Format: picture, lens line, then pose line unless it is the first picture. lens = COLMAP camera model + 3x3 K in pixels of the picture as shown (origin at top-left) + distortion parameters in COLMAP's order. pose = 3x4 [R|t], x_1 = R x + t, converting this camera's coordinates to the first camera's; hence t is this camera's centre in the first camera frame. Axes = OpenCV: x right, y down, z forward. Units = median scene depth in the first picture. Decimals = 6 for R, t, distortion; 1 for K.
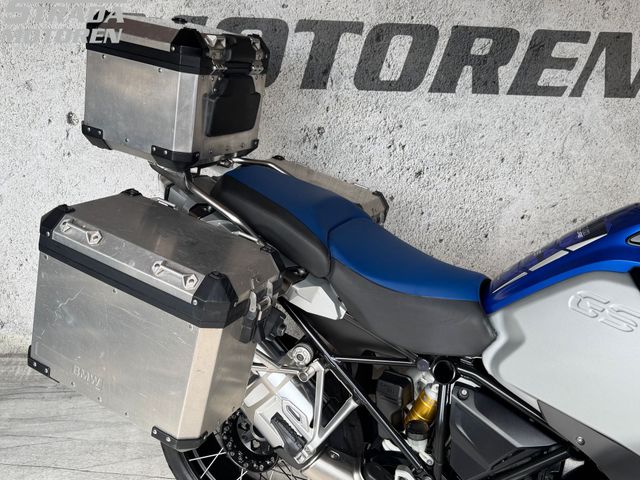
lens RADIAL K [[615.3, 0, 316.7], [0, 615.3, 245.4], [0, 0, 1]] dist [-0.016518, 0.000000]
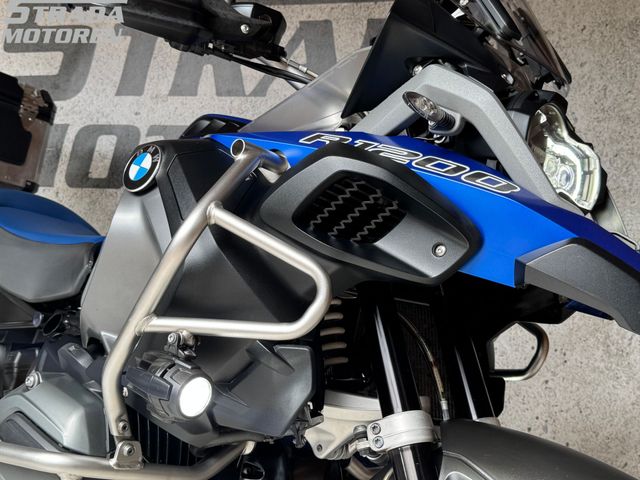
lens RADIAL K [[761.0, 0, 316.1], [0, 761.0, 246.4], [0, 0, 1]] dist [0.048788, 0.000000]
pose [[0.964703, -0.001603, -0.263336, 0.584953], [-0.124346, 0.878711, -0.460875, 0.382107], [0.232134, 0.477352, 0.847495, 0.050038]]
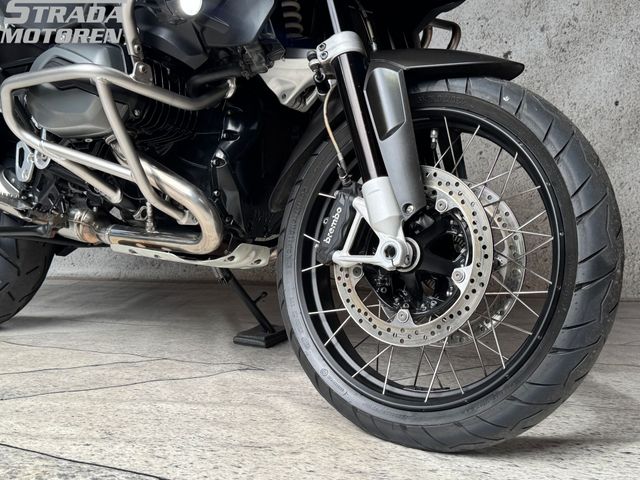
lens RADIAL K [[761.0, 0, 317.4], [0, 761.0, 257.2], [0, 0, 1]] dist [0.048788, 0.000000]
pose [[0.973829, 0.005601, -0.227212, 0.642266], [-0.087388, 0.932075, -0.351568, 0.661801], [0.209809, 0.362223, 0.908171, -0.017024]]
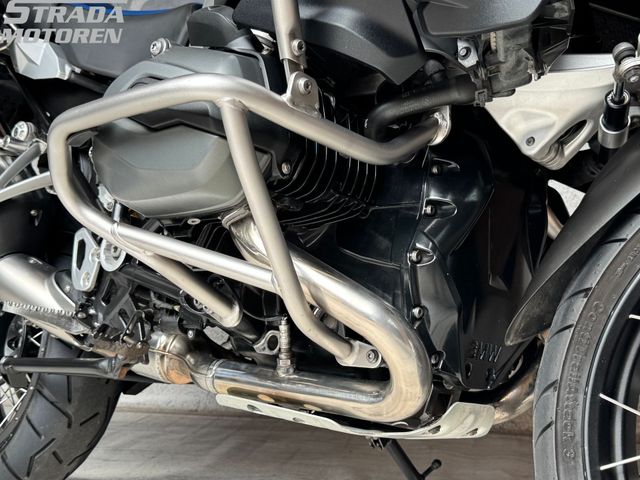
lens RADIAL K [[761.0, 0, 299.0], [0, 761.0, 243.8], [0, 0, 1]] dist [0.048788, 0.000000]
pose [[0.948457, -0.036044, -0.314850, 0.448012], [-0.124240, 0.871687, -0.474053, 0.521469], [0.291538, 0.488736, 0.822279, 0.240370]]
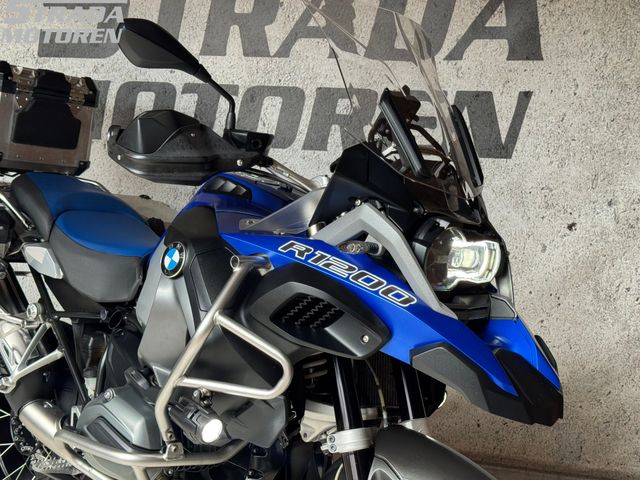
lens RADIAL K [[870.5, 0, 328.8], [0, 870.5, 247.2], [0, 0, 1]] dist [0.105847, 0.000000]
pose [[0.942747, 0.047219, -0.330148, 0.761648], [-0.137081, 0.957303, -0.254520, 0.295096], [0.304033, 0.285205, 0.908967, -0.301234]]
